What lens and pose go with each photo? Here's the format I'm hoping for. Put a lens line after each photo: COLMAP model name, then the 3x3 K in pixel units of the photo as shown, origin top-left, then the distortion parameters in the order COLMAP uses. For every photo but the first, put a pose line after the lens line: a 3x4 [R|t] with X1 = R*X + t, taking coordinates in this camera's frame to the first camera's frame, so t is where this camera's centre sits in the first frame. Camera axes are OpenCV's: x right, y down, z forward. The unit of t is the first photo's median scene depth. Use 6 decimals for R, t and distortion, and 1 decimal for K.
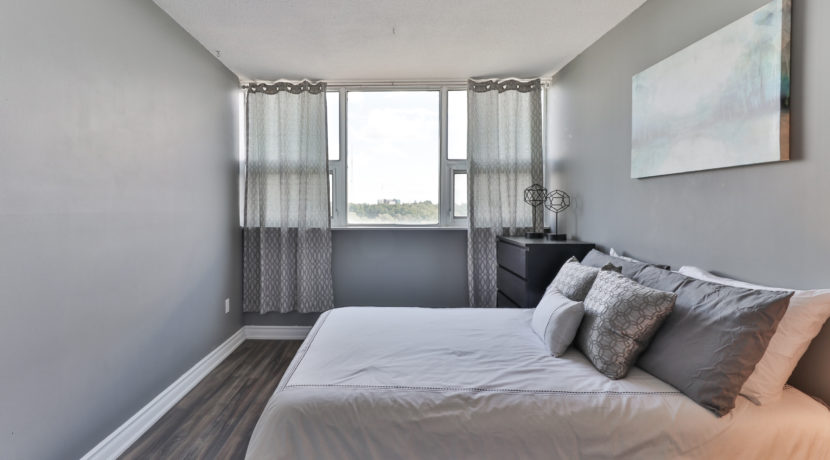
lens RADIAL K [[393.7, 0, 375.6], [0, 393.7, 216.4], [0, 0, 1]] dist [0.003632, -0.006871]
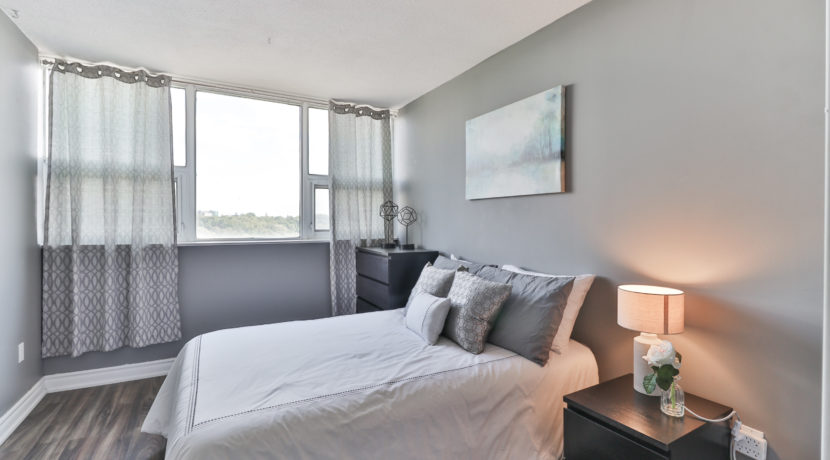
lens RADIAL K [[384.4, 0, 413.4], [0, 384.4, 221.3], [0, 0, 1]] dist [0.011990, -0.015099]
pose [[0.859660, 0.004539, 0.510847, -0.106505], [0.005824, 0.999808, -0.018684, -0.001678], [-0.510834, 0.019038, 0.859469, 0.002210]]
